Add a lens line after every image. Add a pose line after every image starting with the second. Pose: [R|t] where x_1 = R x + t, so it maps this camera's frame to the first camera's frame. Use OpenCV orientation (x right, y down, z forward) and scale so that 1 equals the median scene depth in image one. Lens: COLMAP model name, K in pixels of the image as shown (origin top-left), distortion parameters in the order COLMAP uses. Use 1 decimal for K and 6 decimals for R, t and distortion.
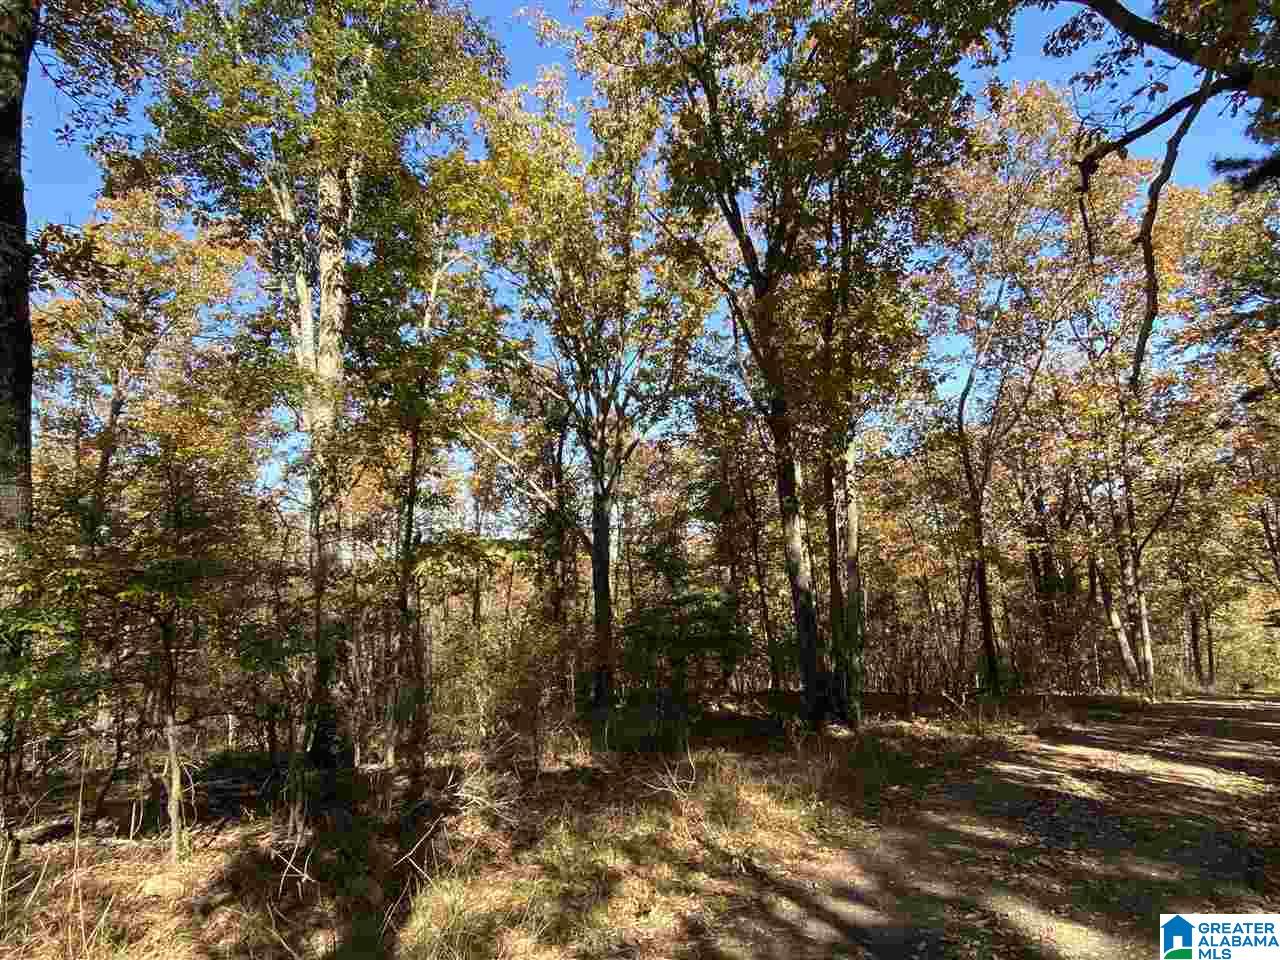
lens RADIAL K [[700.0, 0, 640.0], [0, 700.0, 480.0], [0, 0, 1]] dist [0.013529, -0.017715]
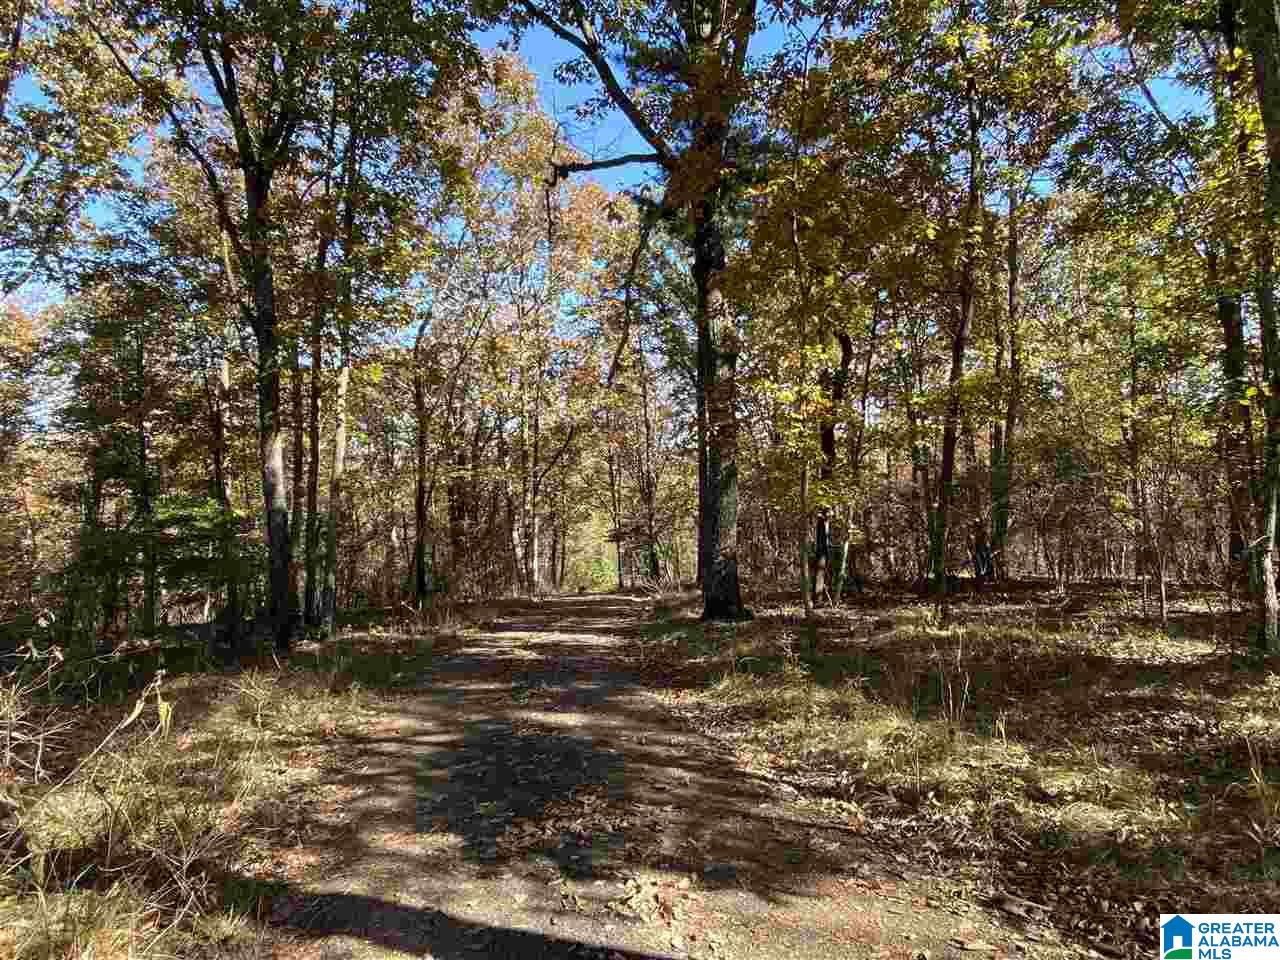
lens RADIAL K [[782.9, 0, 635.5], [0, 782.9, 480.1], [0, 0, 1]] dist [0.014020, -0.000333]
pose [[0.706100, 0.037636, 0.707111, -0.199783], [-0.119154, 0.990663, 0.066255, -0.017399], [-0.698015, -0.131038, 0.703992, -0.115718]]
